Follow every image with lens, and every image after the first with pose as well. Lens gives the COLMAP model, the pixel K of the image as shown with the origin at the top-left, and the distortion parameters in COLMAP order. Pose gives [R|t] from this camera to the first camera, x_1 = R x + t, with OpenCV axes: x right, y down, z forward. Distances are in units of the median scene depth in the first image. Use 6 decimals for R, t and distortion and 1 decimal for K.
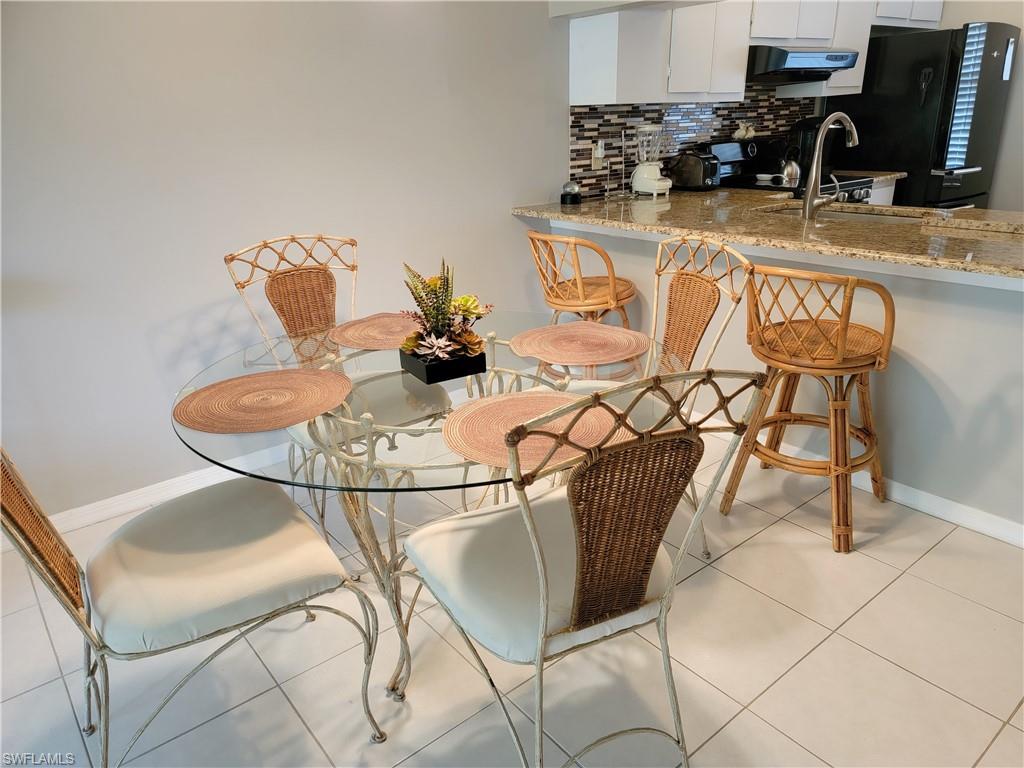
lens RADIAL K [[709.3, 0, 514.8], [0, 709.3, 396.7], [0, 0, 1]] dist [0.075198, -0.058997]
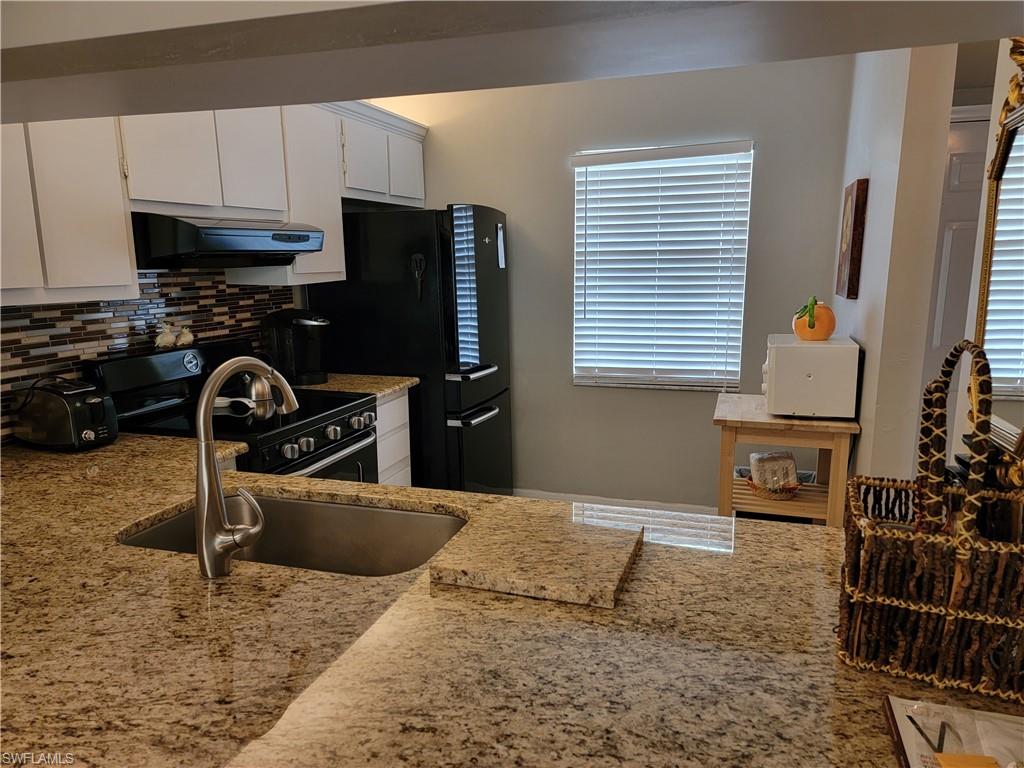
lens RADIAL K [[711.2, 0, 517.5], [0, 711.2, 390.8], [0, 0, 1]] dist [0.077304, -0.066502]
pose [[0.832597, -0.080745, 0.547962, 0.245081], [0.188913, 0.971393, -0.143903, -0.193636], [-0.520667, 0.223330, 0.824033, 0.370351]]
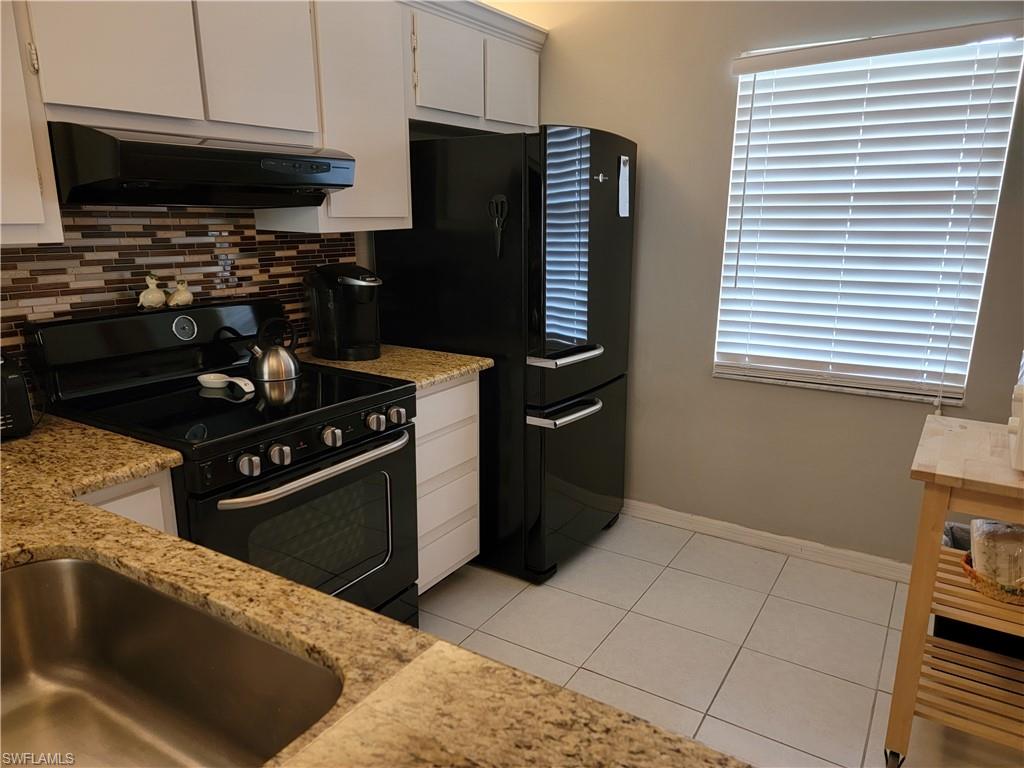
lens RADIAL K [[709.3, 0, 514.8], [0, 709.3, 396.7], [0, 0, 1]] dist [0.075198, -0.058997]
pose [[0.946347, -0.046850, 0.319737, 0.430996], [0.086411, 0.990092, -0.110682, -0.247570], [-0.311384, 0.132372, 0.941019, 0.519922]]
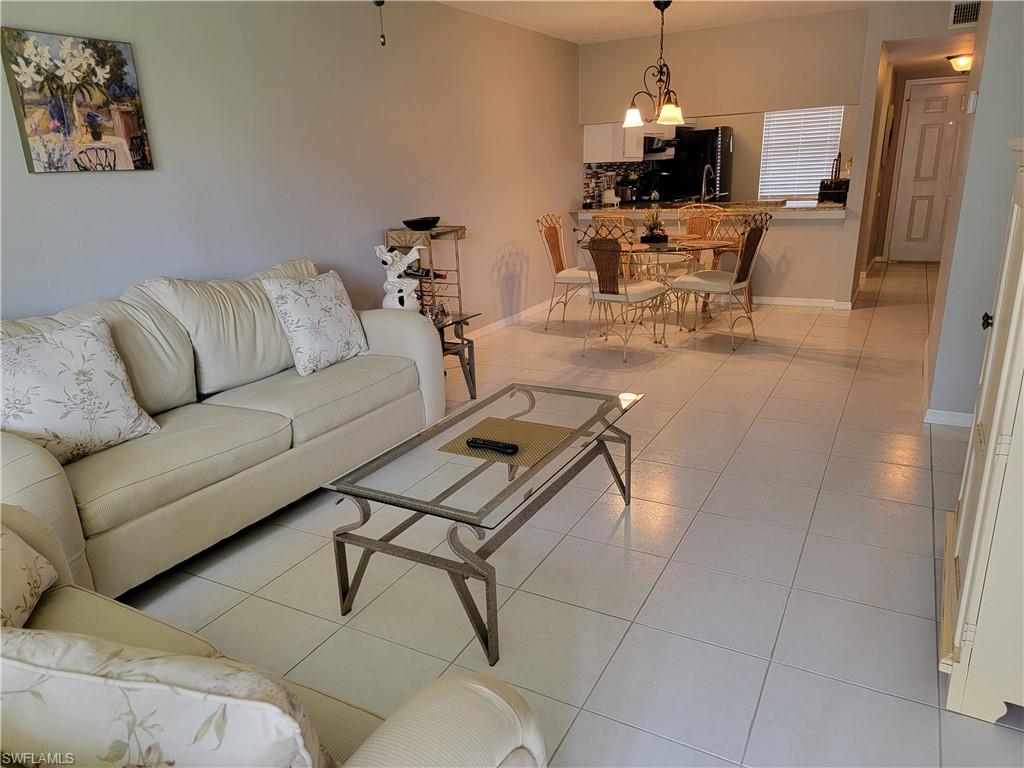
lens RADIAL K [[710.7, 0, 507.7], [0, 710.7, 395.7], [0, 0, 1]] dist [0.080091, -0.063817]
pose [[0.926125, -0.117811, 0.358347, -0.902836], [0.145107, 0.988144, -0.050154, 0.328166], [-0.348190, 0.098448, 0.932240, -0.784170]]
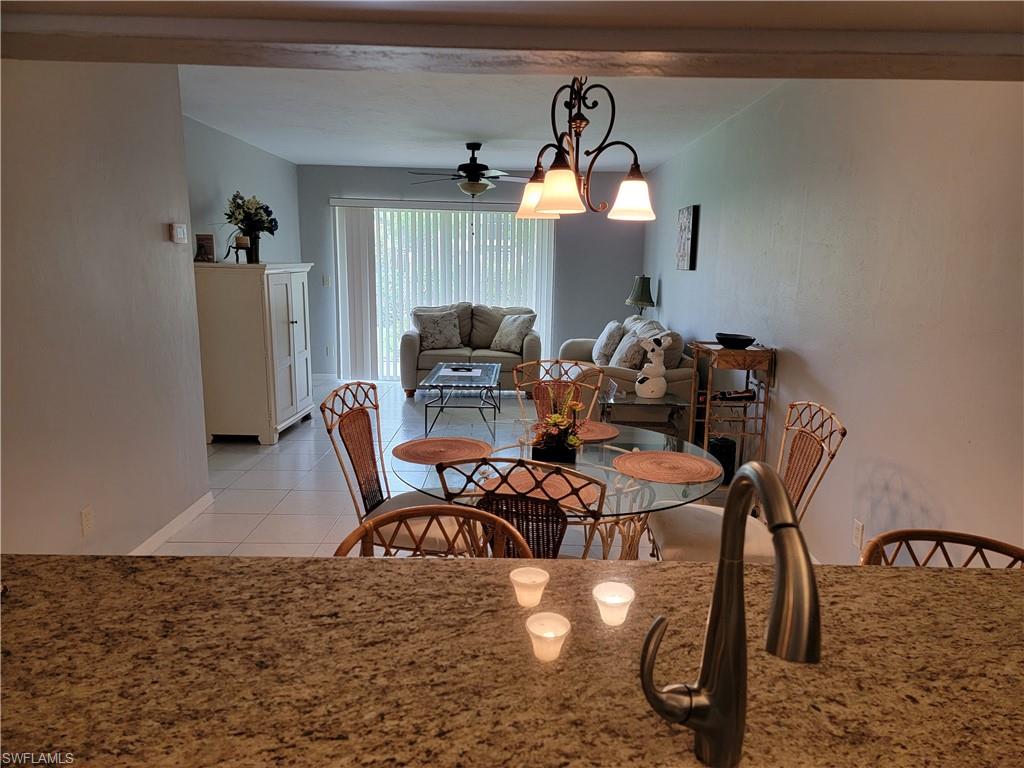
lens RADIAL K [[708.7, 0, 513.4], [0, 708.7, 384.8], [0, 0, 1]] dist [0.083112, -0.067517]
pose [[-0.633517, 0.154151, -0.758218, 0.498899], [-0.285951, 0.863926, 0.414565, -0.359044], [0.718950, 0.479447, -0.503232, 0.761843]]
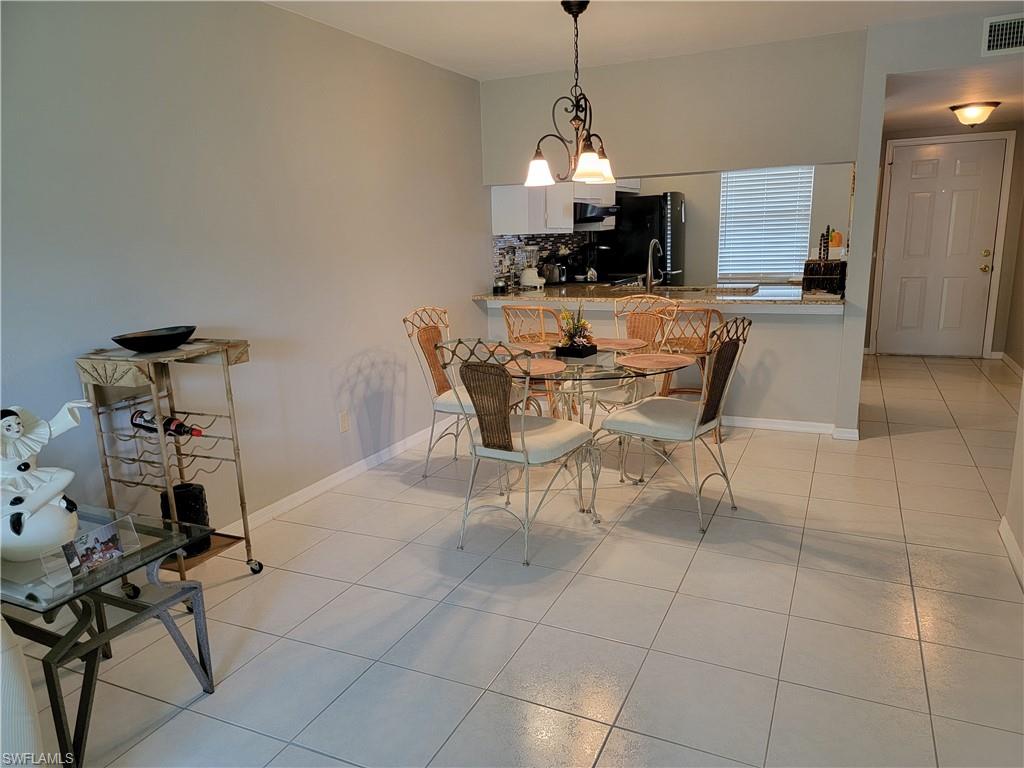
lens RADIAL K [[711.2, 0, 517.5], [0, 711.2, 390.8], [0, 0, 1]] dist [0.077304, -0.066502]
pose [[0.898955, -0.092242, 0.428219, -0.545303], [0.162253, 0.978160, -0.129912, 0.144225], [-0.406883, 0.186265, 0.894288, -0.365959]]
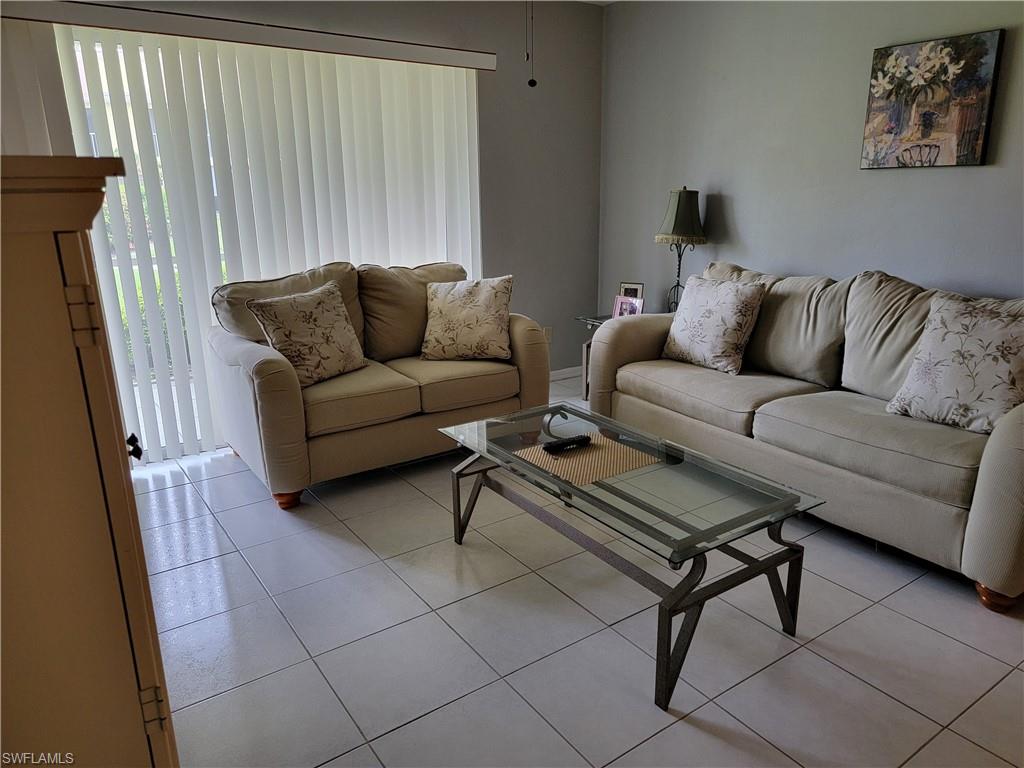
lens RADIAL K [[711.2, 0, 517.5], [0, 711.2, 390.8], [0, 0, 1]] dist [0.077304, -0.066502]
pose [[-0.063615, 0.306724, -0.949670, -0.087579], [-0.357830, 0.881314, 0.308616, 0.109778], [0.931617, 0.359453, 0.053690, -0.281824]]
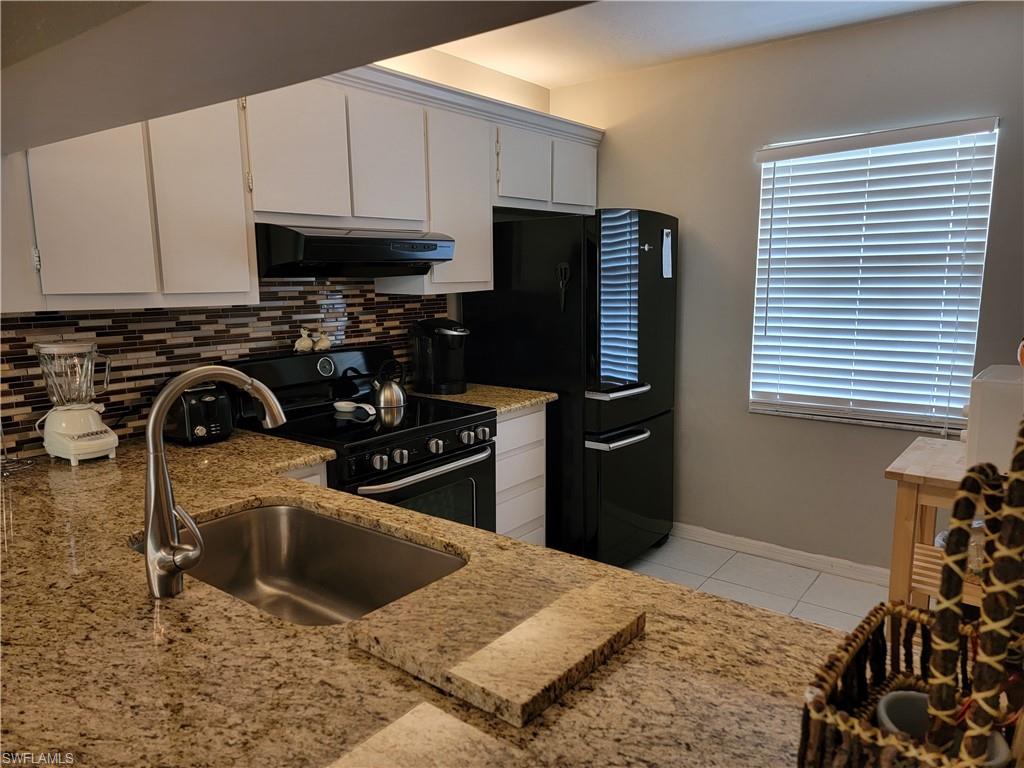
lens RADIAL K [[708.7, 0, 513.4], [0, 708.7, 384.8], [0, 0, 1]] dist [0.083112, -0.067517]
pose [[0.972046, -0.015958, 0.234248, 0.385193], [0.067009, 0.975048, -0.211640, -0.197663], [-0.225026, 0.221421, 0.948861, 0.381376]]
